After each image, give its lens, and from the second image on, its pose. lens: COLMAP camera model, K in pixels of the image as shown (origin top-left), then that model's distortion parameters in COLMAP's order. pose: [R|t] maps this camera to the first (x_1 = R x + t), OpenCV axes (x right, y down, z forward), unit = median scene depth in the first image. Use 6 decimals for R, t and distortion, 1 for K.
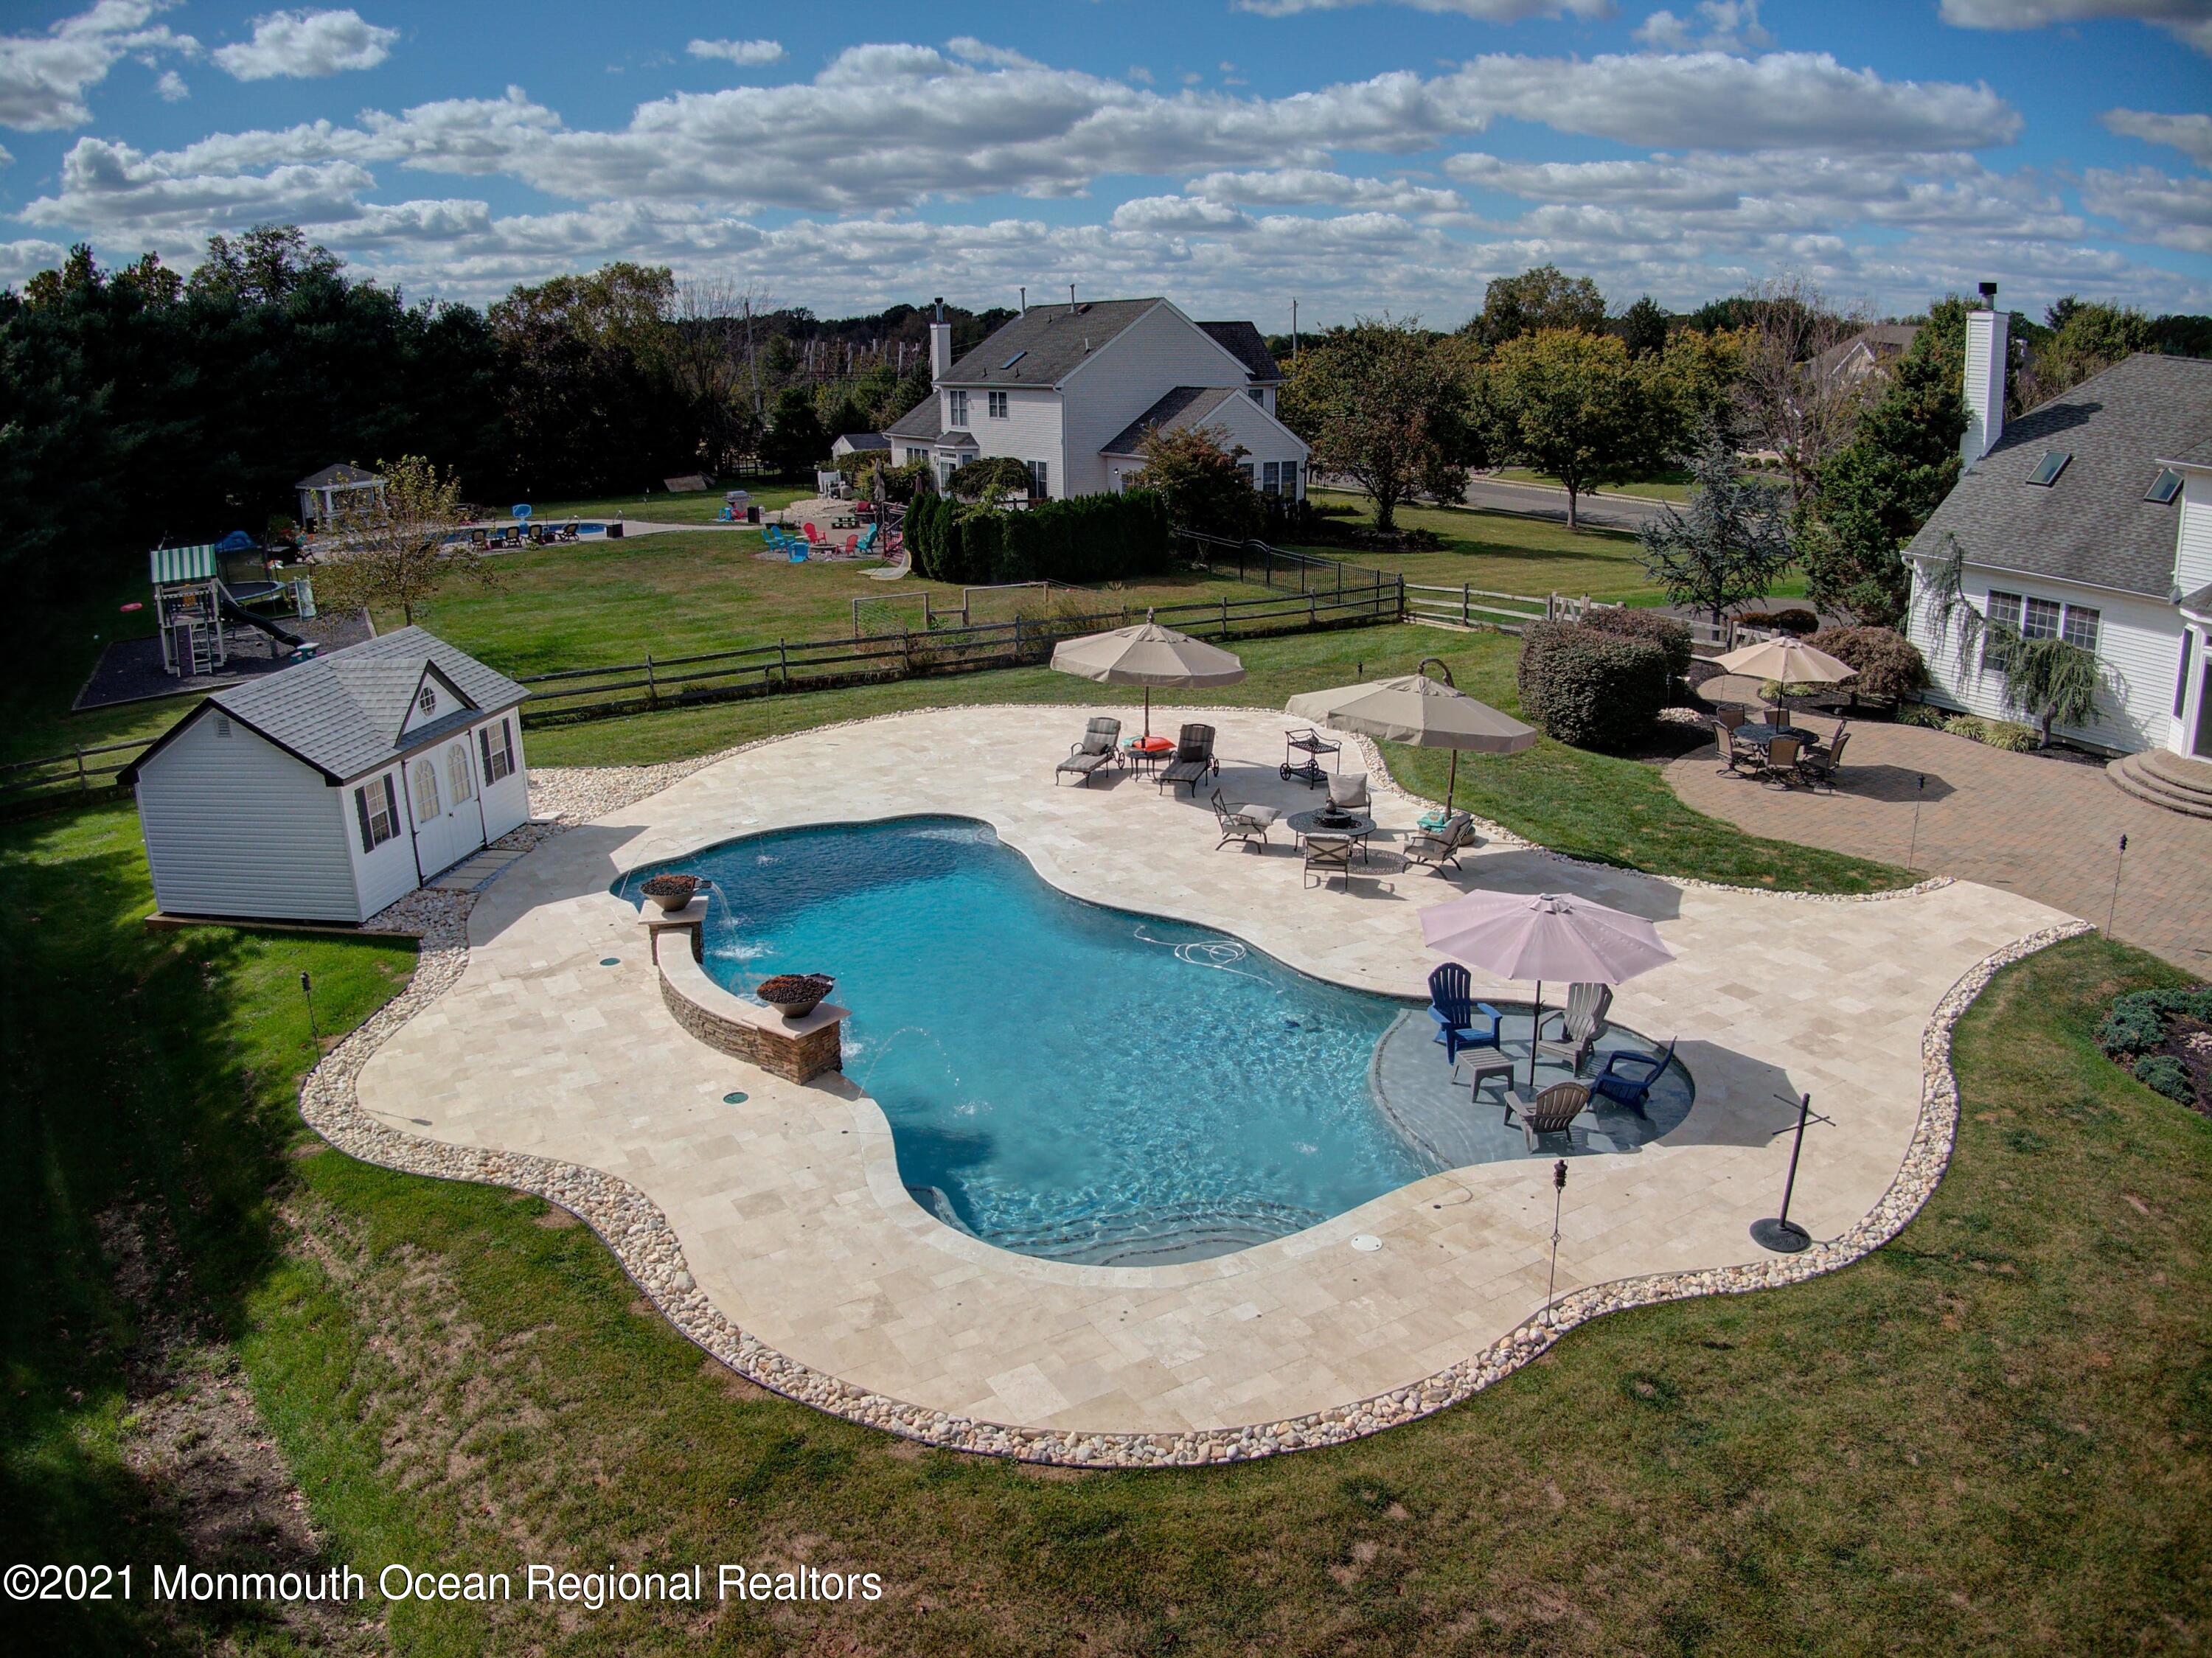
lens RADIAL K [[1589.7, 0, 1106.0], [0, 1589.7, 829.0], [0, 0, 1]] dist [-0.173095, -0.021102]
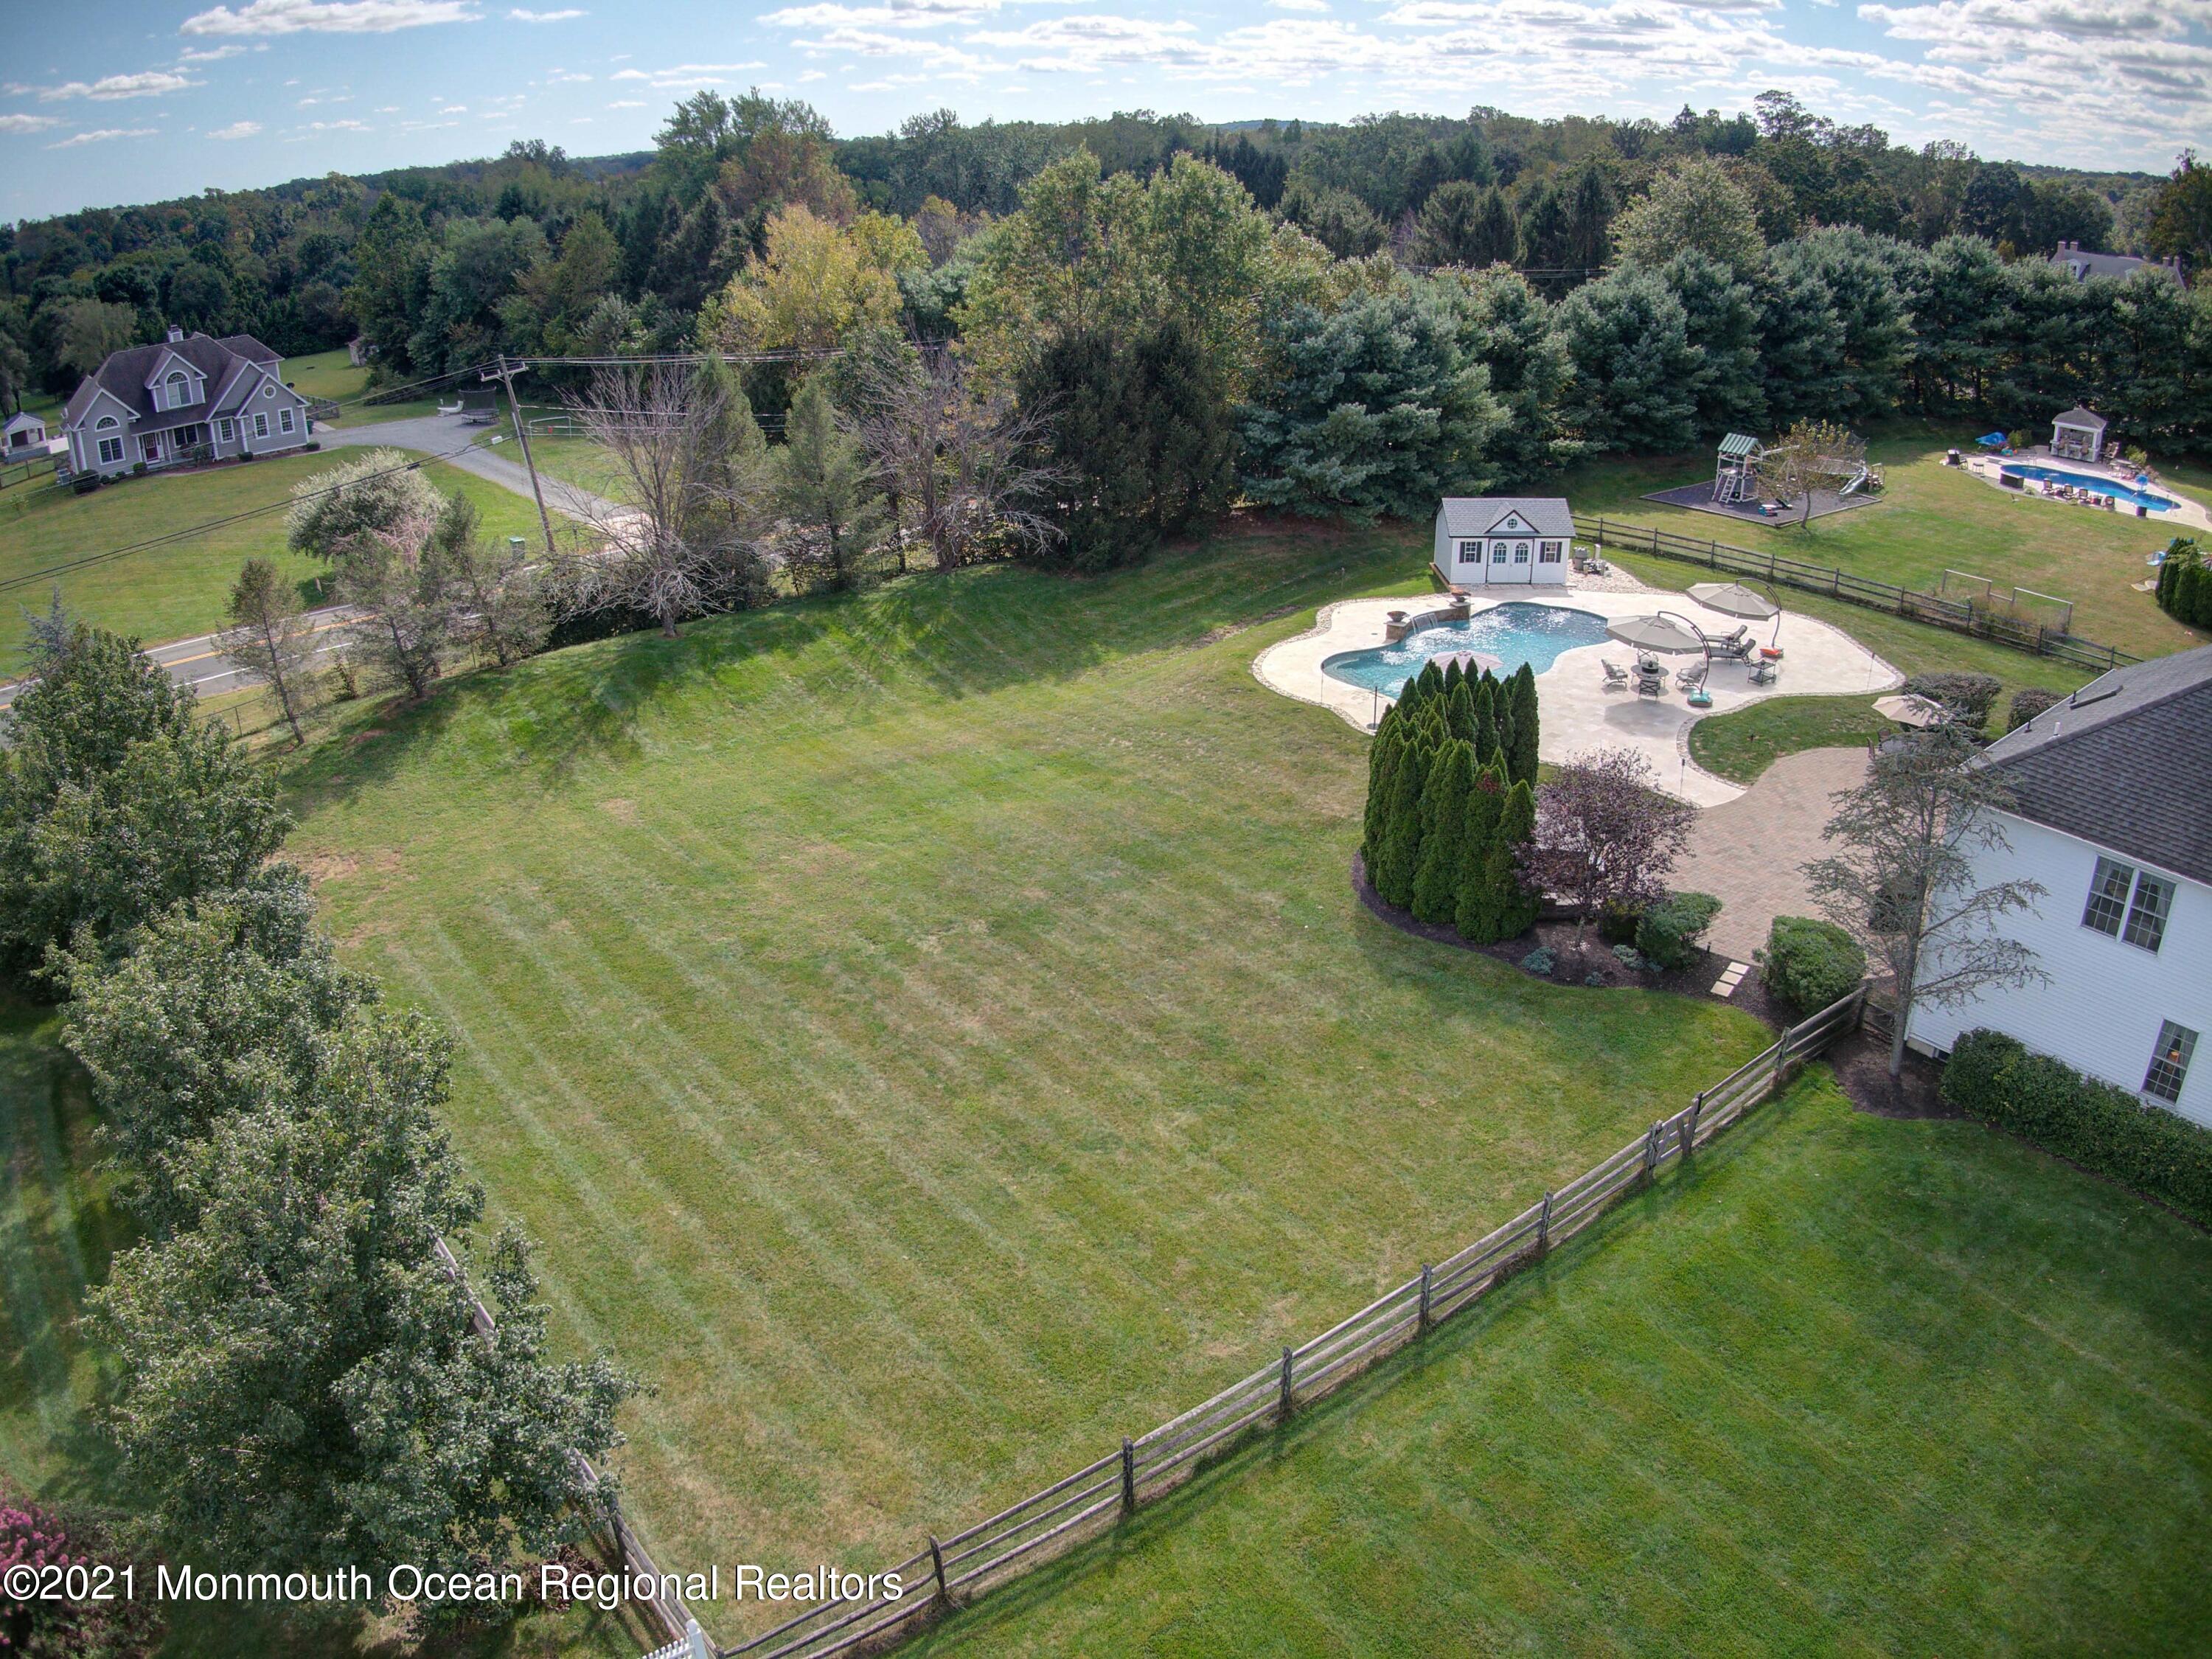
lens RADIAL K [[1596.9, 0, 1102.4], [0, 1596.9, 837.5], [0, 0, 1]] dist [-0.195593, 0.009482]
pose [[0.134352, 0.416203, -0.899291, 1.925597], [-0.278009, 0.886903, 0.368936, -0.355392], [0.951136, 0.200443, 0.234866, -0.239775]]
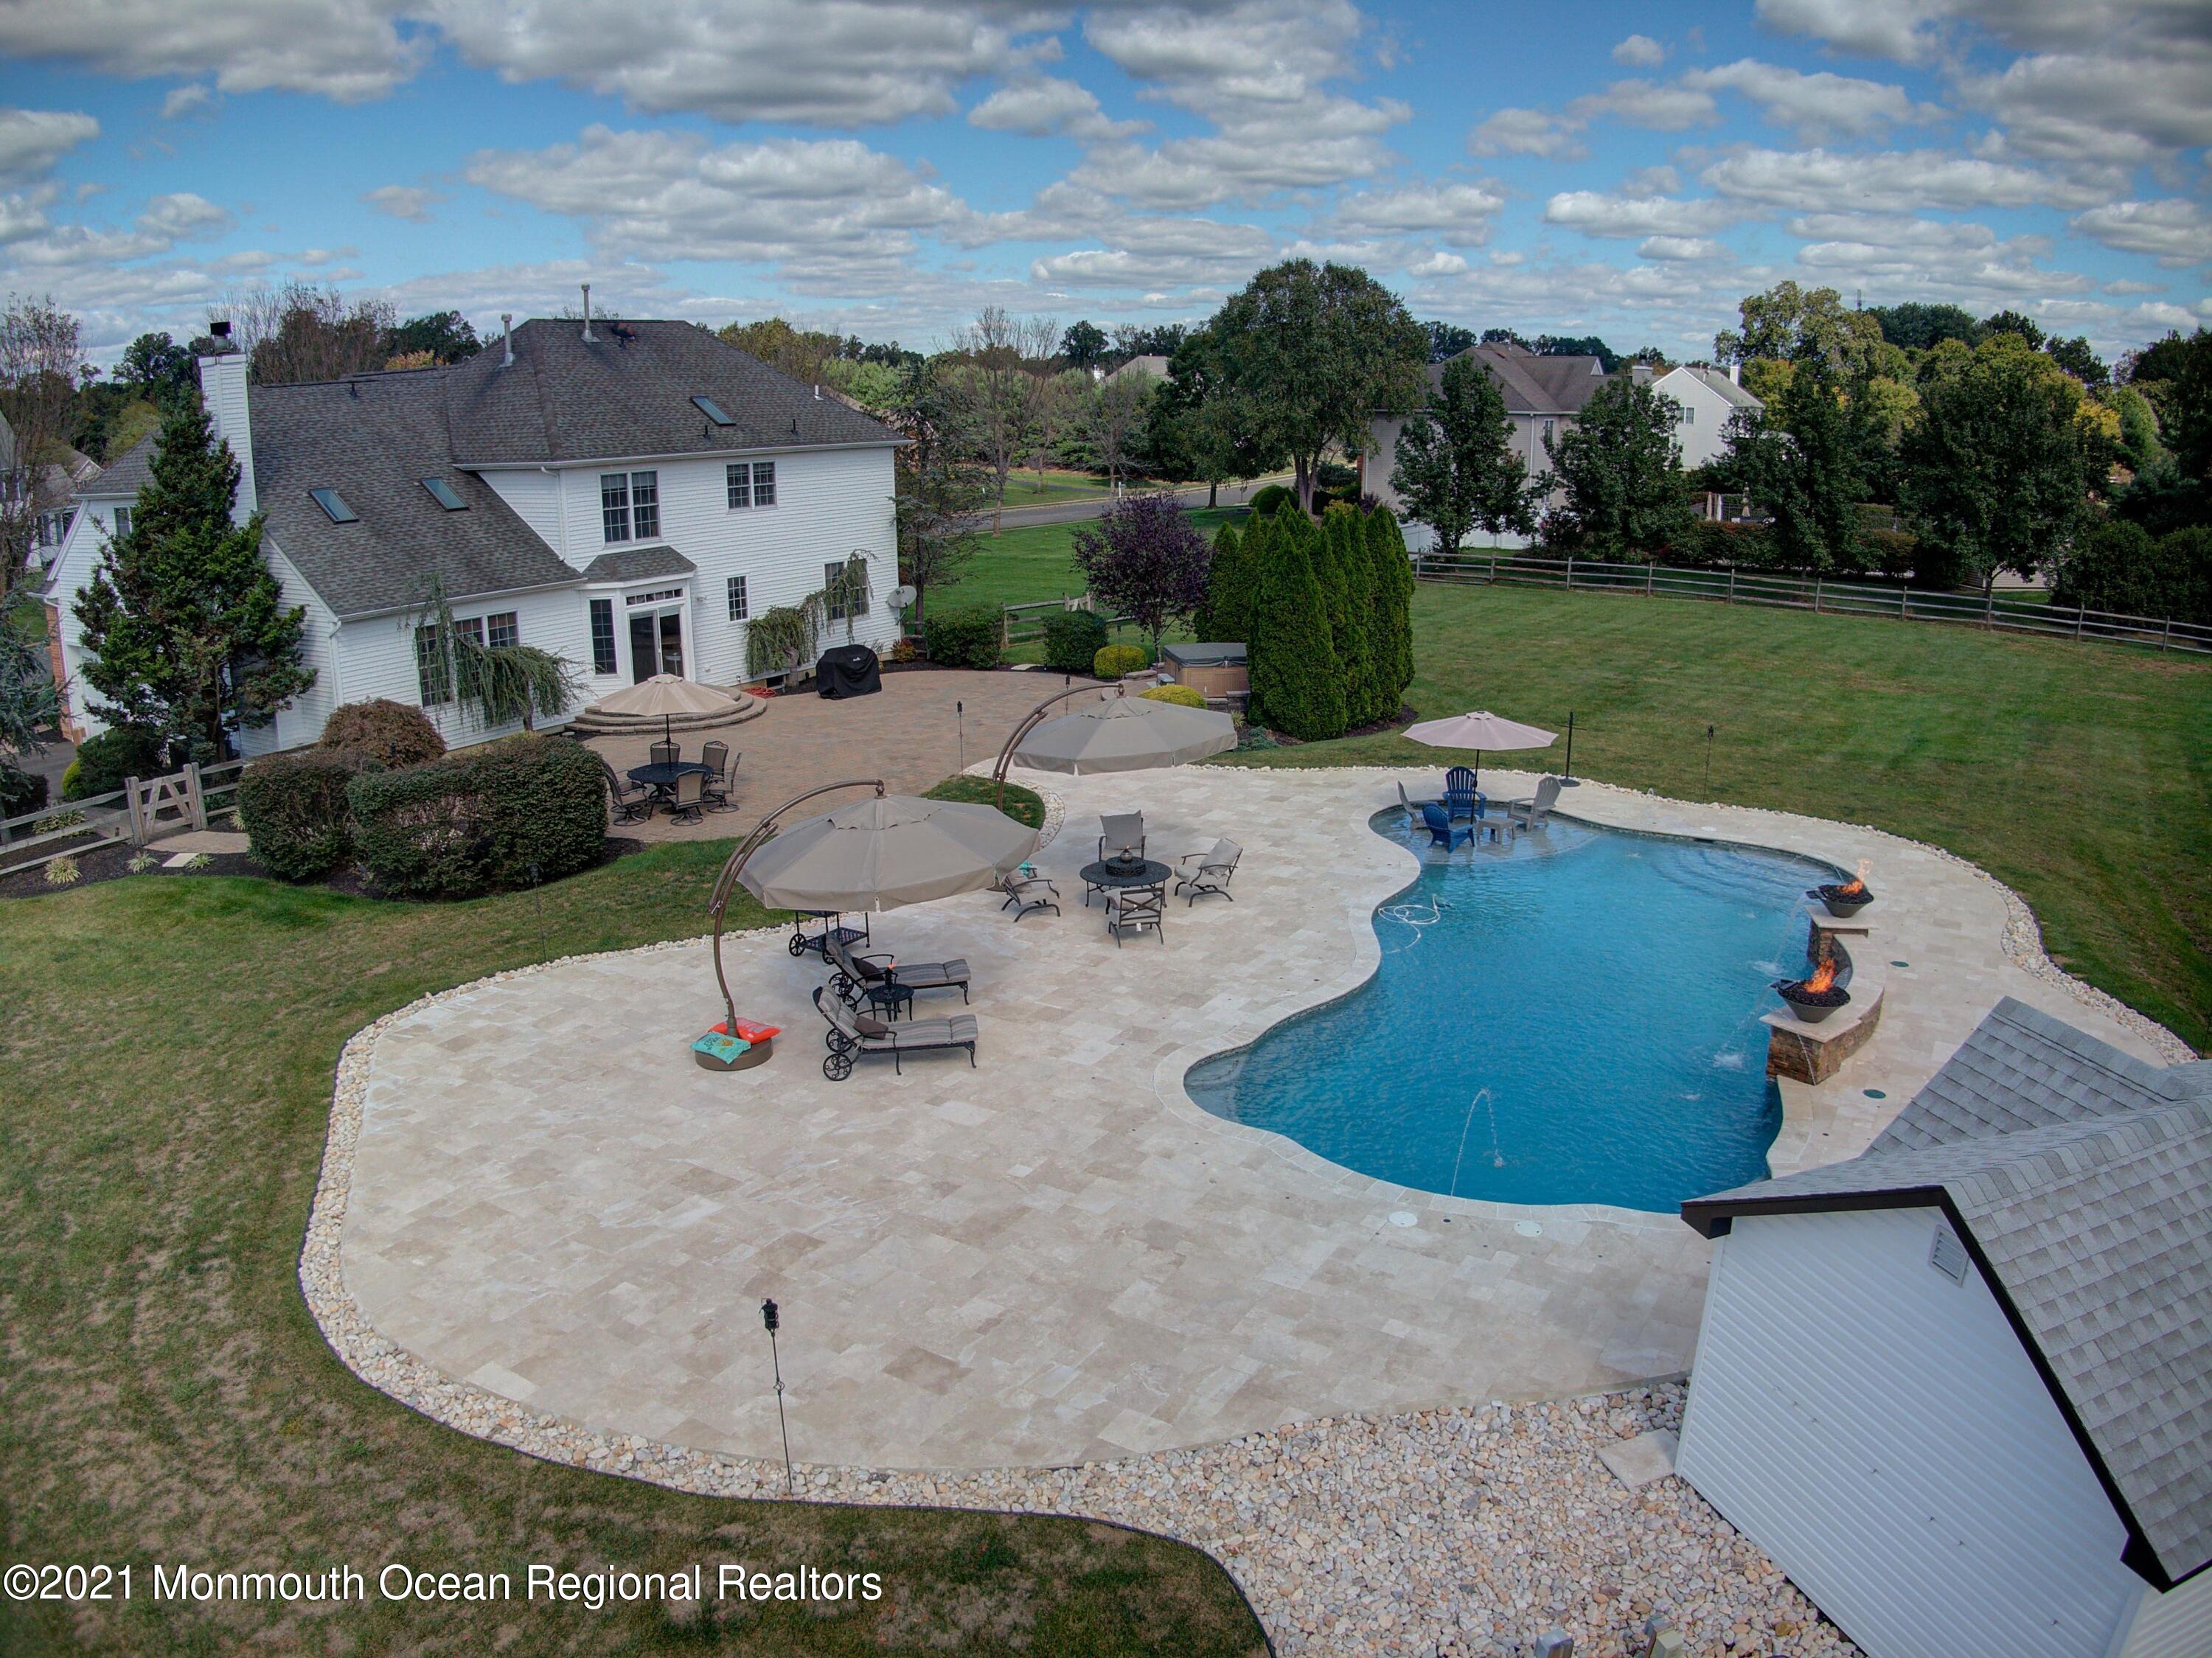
lens RADIAL K [[1575.9, 0, 1104.1], [0, 1575.9, 831.5], [0, 0, 1]] dist [-0.113537, -0.122124]
pose [[-0.448900, -0.230319, 0.863390, -0.596844], [0.275640, 0.883404, 0.378971, -0.341925], [-0.850007, 0.408105, -0.333075, 1.141299]]
